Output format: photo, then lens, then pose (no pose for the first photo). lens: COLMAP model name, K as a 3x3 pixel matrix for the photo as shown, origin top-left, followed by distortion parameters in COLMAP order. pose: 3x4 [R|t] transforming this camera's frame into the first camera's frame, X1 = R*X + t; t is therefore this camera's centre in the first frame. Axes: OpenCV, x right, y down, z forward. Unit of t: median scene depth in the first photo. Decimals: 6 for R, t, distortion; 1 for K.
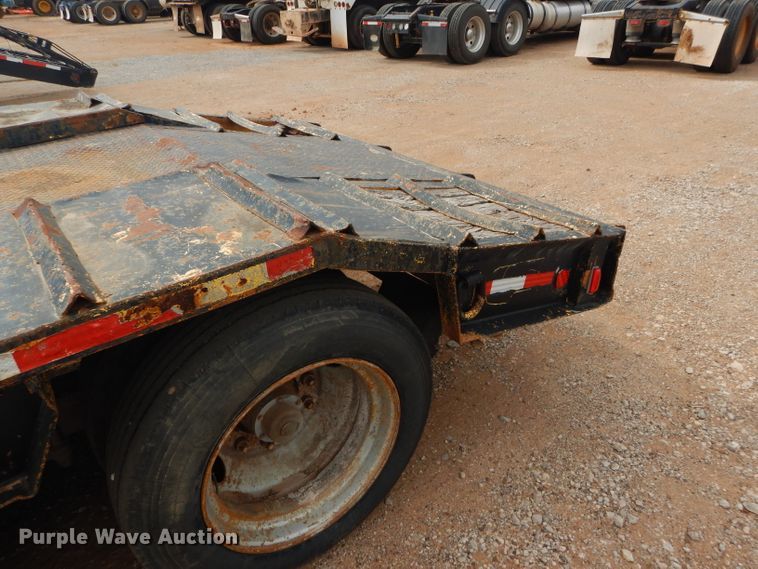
lens RADIAL K [[541.6, 0, 379.0], [0, 541.6, 284.5], [0, 0, 1]] dist [0.006092, 0.002556]
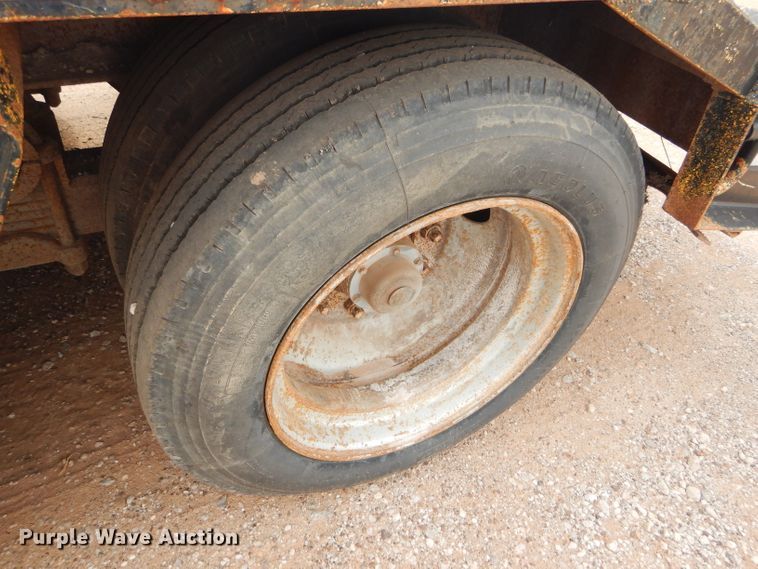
lens RADIAL K [[542.6, 0, 374.4], [0, 542.6, 287.3], [0, 0, 1]] dist [-0.011051, 0.003813]
pose [[0.972616, 0.227714, -0.046533, -0.137574], [-0.212073, 0.951422, 0.223208, 0.094364], [0.095100, -0.207227, 0.973660, 0.294743]]
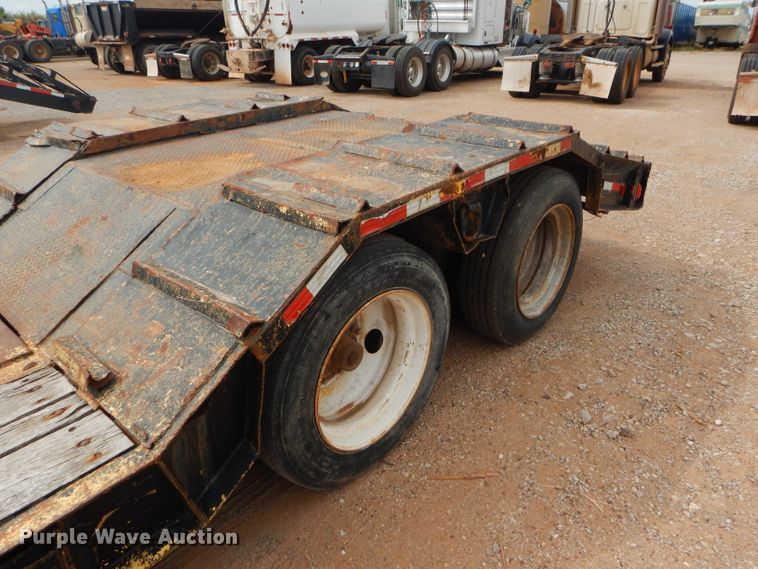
lens RADIAL K [[534.5, 0, 379.0], [0, 534.5, 284.5], [0, 0, 1]] dist [-0.010410, 0.000085]
pose [[0.983182, -0.054787, 0.174216, -0.778568], [0.065700, 0.996182, -0.057495, 0.352932], [-0.170401, 0.067974, 0.983028, -0.545205]]
